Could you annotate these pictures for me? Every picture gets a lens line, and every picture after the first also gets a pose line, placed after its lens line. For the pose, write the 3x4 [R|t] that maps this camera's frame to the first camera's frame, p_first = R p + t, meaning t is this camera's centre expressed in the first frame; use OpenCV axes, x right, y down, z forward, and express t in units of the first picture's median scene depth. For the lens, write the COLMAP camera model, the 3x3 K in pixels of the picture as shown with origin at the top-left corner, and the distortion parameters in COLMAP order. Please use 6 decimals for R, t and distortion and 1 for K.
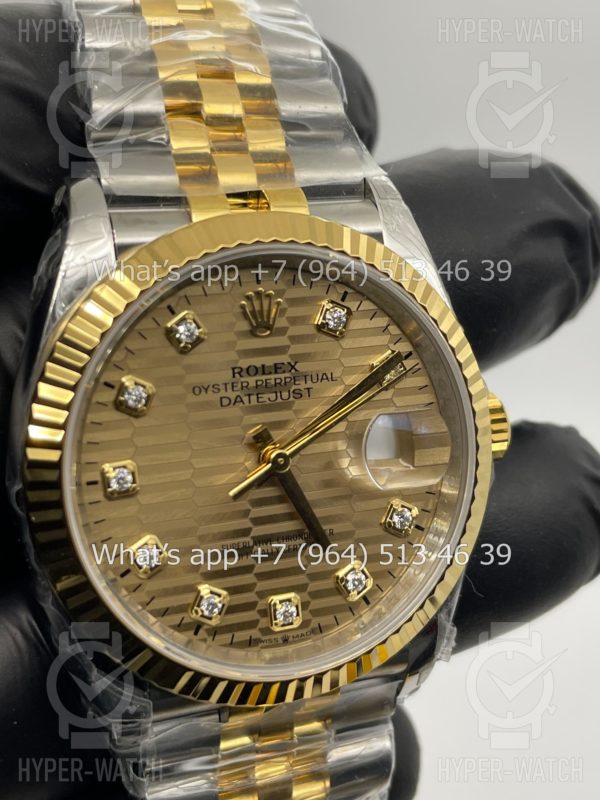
lens RADIAL K [[1239.6, 0, 298.4], [0, 1239.6, 429.7], [0, 0, 1]] dist [0.074747, -0.152173]
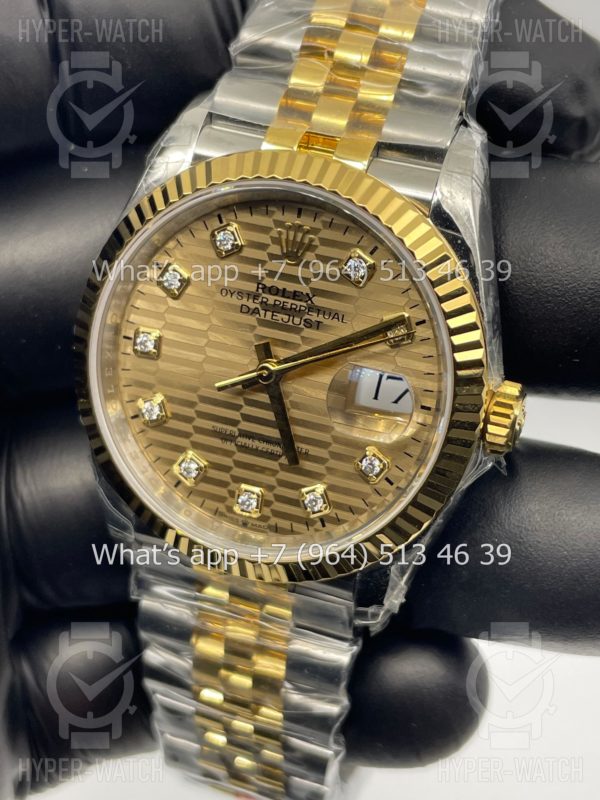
lens RADIAL K [[1239.6, 0, 298.4], [0, 1239.6, 429.7], [0, 0, 1]] dist [0.074747, -0.152173]
pose [[0.759295, 0.350643, -0.548198, 0.638231], [-0.298706, 0.936222, 0.185104, -0.143209], [0.578140, 0.023201, 0.815607, 0.088569]]
